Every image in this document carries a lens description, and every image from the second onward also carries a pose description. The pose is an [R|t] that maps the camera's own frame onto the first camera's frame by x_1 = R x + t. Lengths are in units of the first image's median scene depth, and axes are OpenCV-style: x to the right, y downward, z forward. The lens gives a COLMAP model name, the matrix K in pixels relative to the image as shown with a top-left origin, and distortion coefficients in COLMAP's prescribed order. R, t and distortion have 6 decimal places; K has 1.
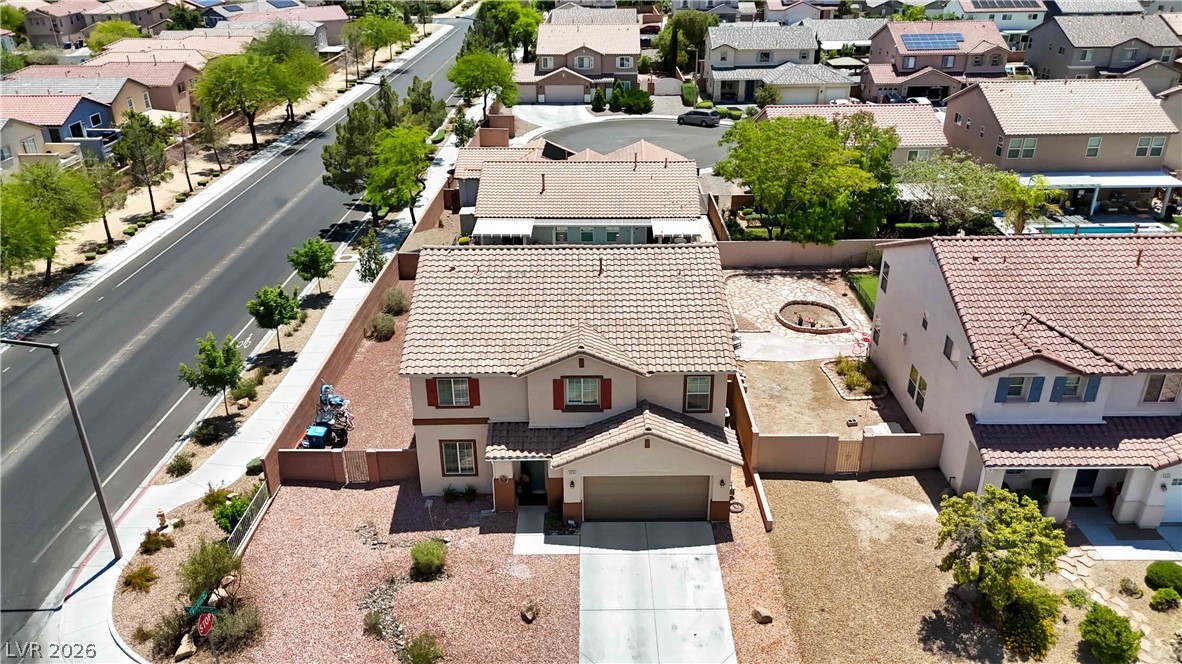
lens RADIAL K [[875.3, 0, 592.1], [0, 875.3, 338.1], [0, 0, 1]] dist [0.066980, -0.067364]
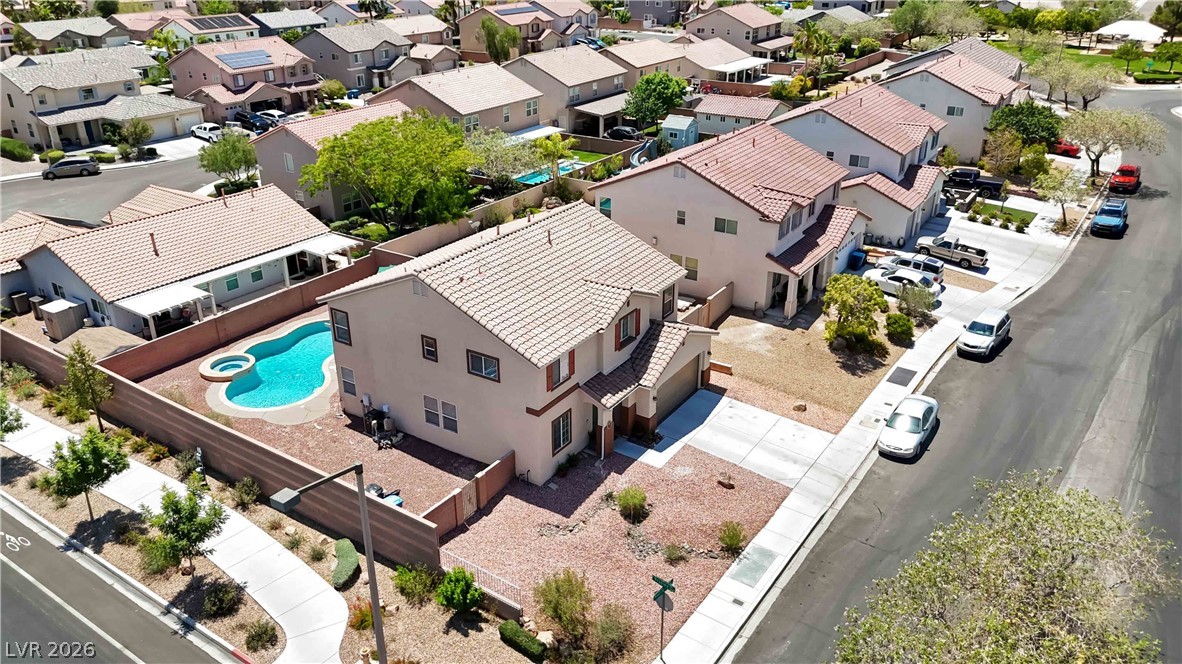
lens RADIAL K [[875.3, 0, 594.4], [0, 875.3, 330.8], [0, 0, 1]] dist [0.066980, -0.067364]
pose [[0.548479, -0.341532, 0.763235, -0.768580], [0.367021, 0.918484, 0.147252, -0.103200], [-0.751310, 0.199359, 0.629118, 0.224508]]
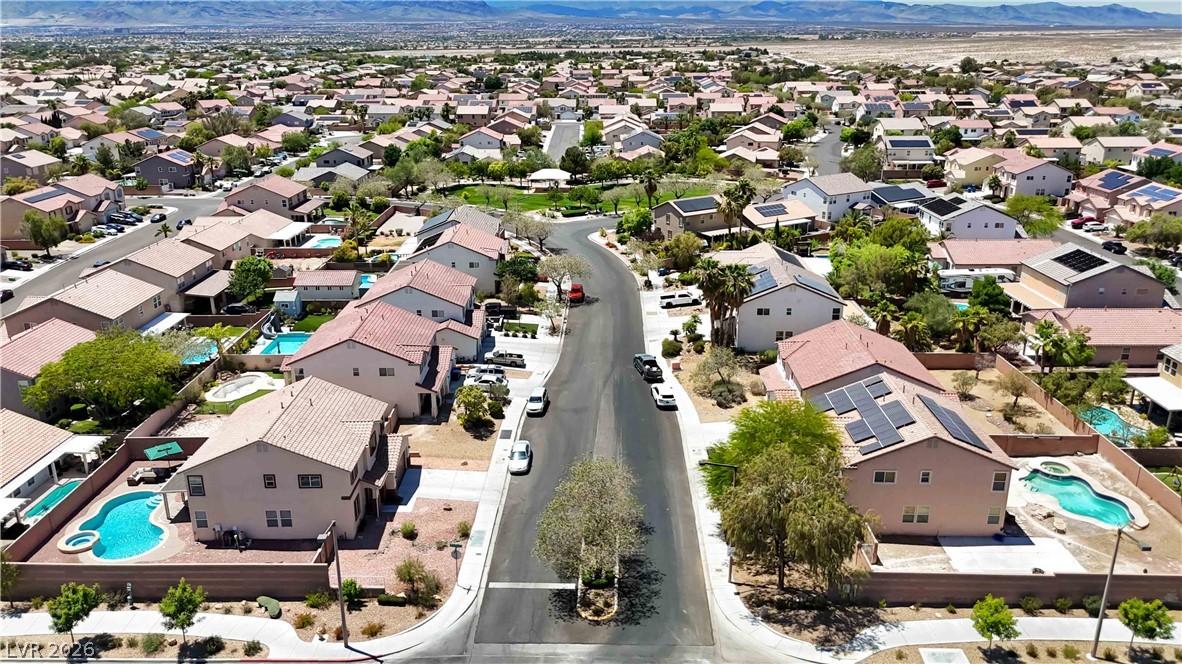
lens RADIAL K [[875.3, 0, 593.1], [0, 875.3, 325.5], [0, 0, 1]] dist [0.066980, -0.067364]
pose [[-0.002588, -0.302376, 0.953185, -1.602625], [0.444149, 0.853664, 0.272011, -0.428545], [-0.895949, 0.424060, 0.132091, 0.084752]]
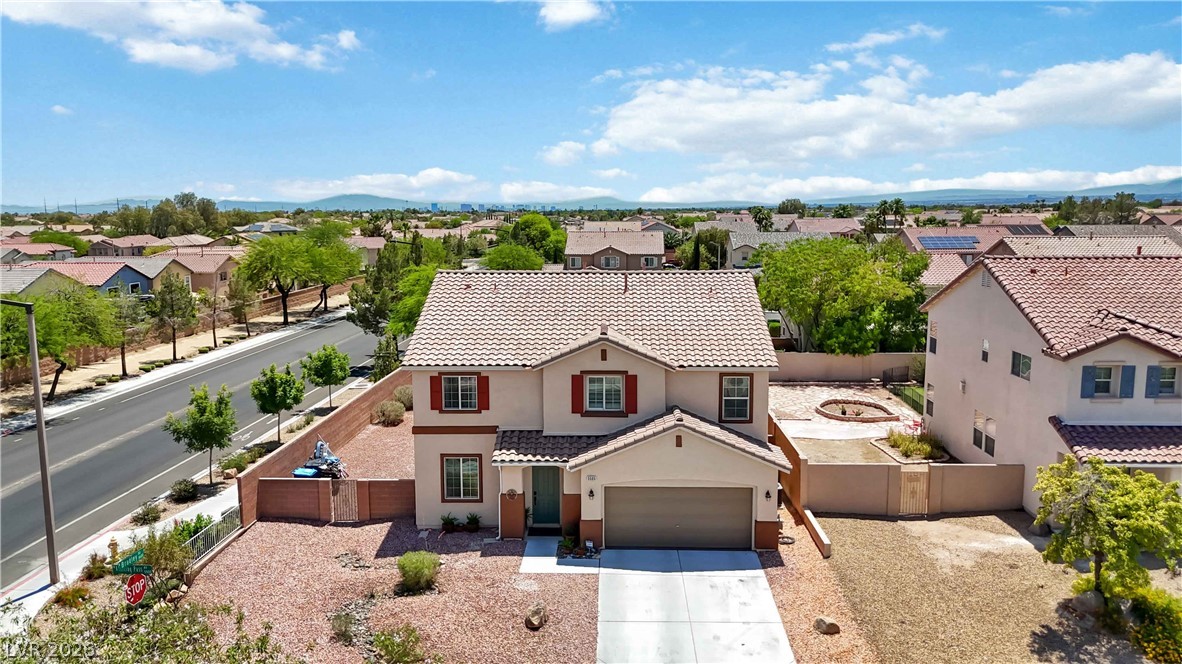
lens RADIAL K [[875.3, 0, 591.8], [0, 875.3, 337.8], [0, 0, 1]] dist [0.066980, -0.067364]
pose [[0.999516, 0.008949, -0.029796, 0.001522], [-0.017580, 0.952634, -0.303610, 0.224907], [0.025668, 0.303987, 0.952330, 0.111252]]
